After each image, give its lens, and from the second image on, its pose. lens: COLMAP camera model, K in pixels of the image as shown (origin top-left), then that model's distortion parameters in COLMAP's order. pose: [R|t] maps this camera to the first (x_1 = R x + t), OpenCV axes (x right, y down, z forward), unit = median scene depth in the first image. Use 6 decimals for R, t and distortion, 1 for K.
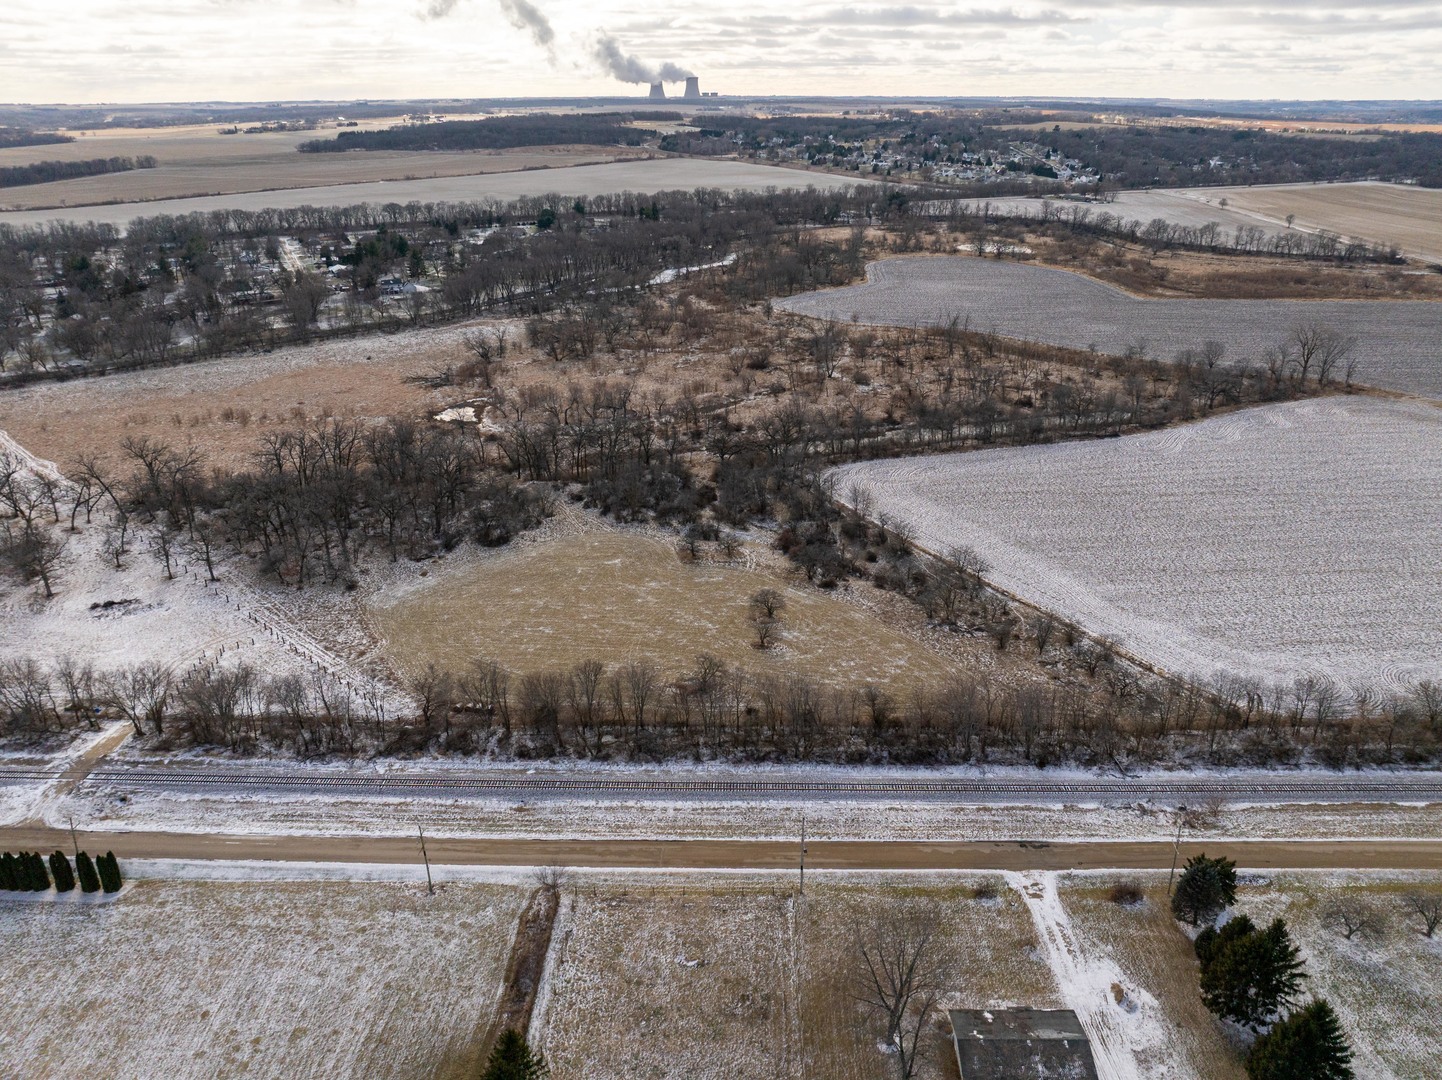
lens RADIAL K [[1004.2, 0, 728.2], [0, 1004.2, 540.6], [0, 0, 1]] dist [-0.039246, 0.004644]
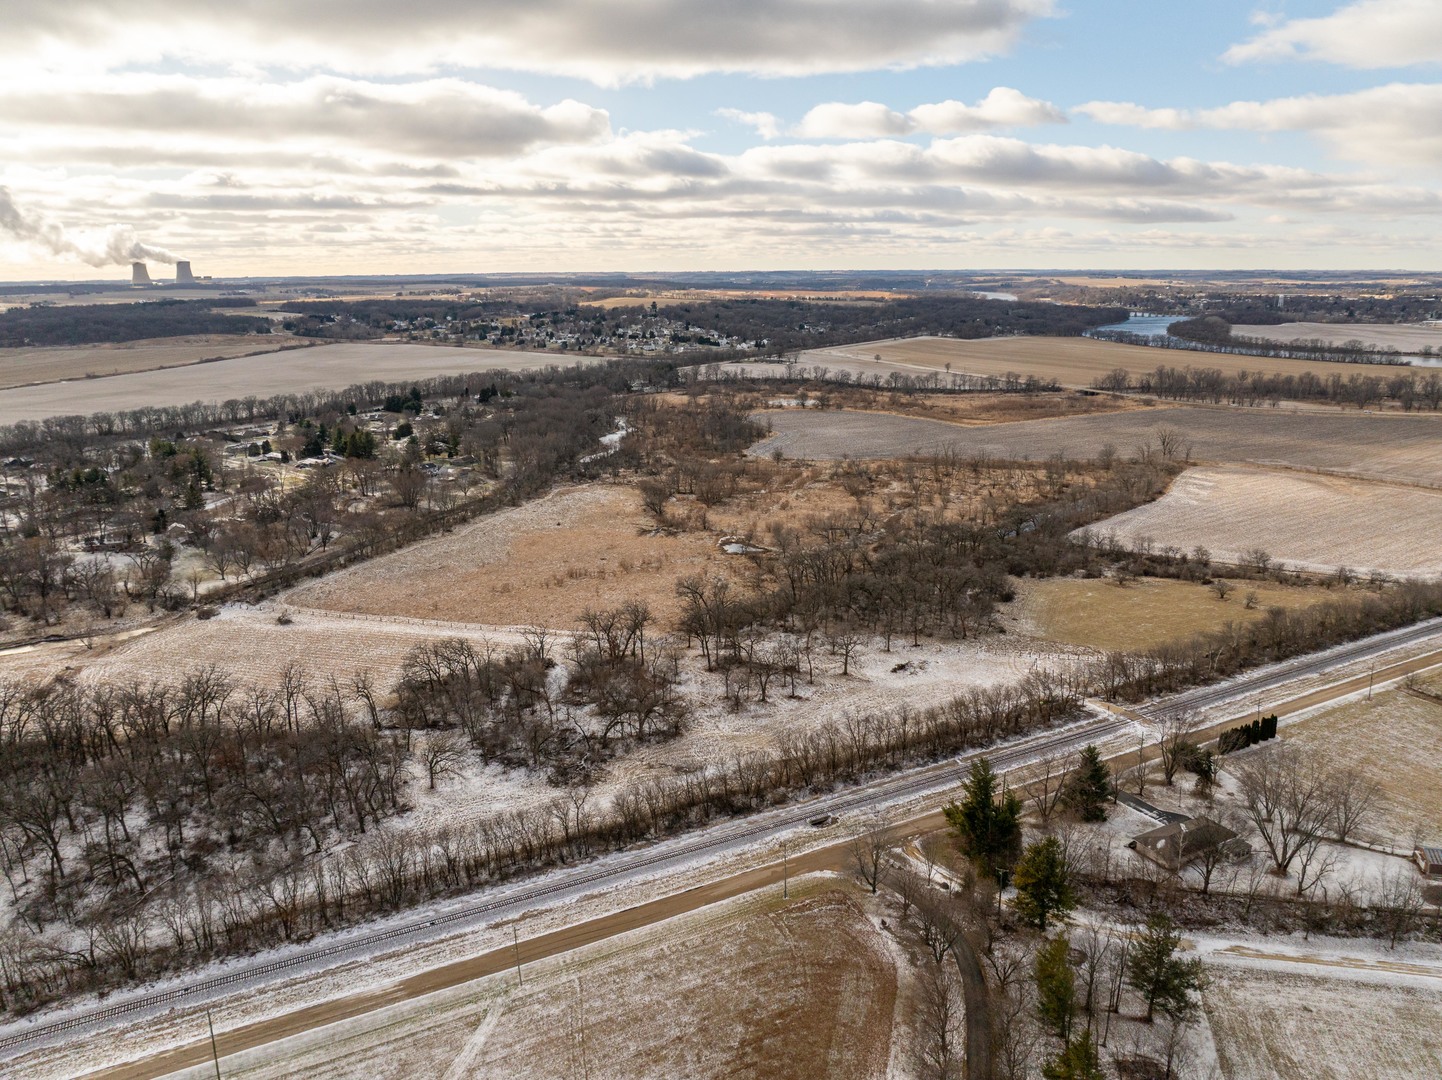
lens RADIAL K [[1004.2, 0, 728.2], [0, 1004.2, 540.6], [0, 0, 1]] dist [-0.039246, 0.004644]
pose [[0.878667, -0.129006, 0.459675, -0.309223], [0.199749, 0.973819, -0.108522, -0.001095], [-0.433640, 0.187174, 0.881432, -0.036566]]
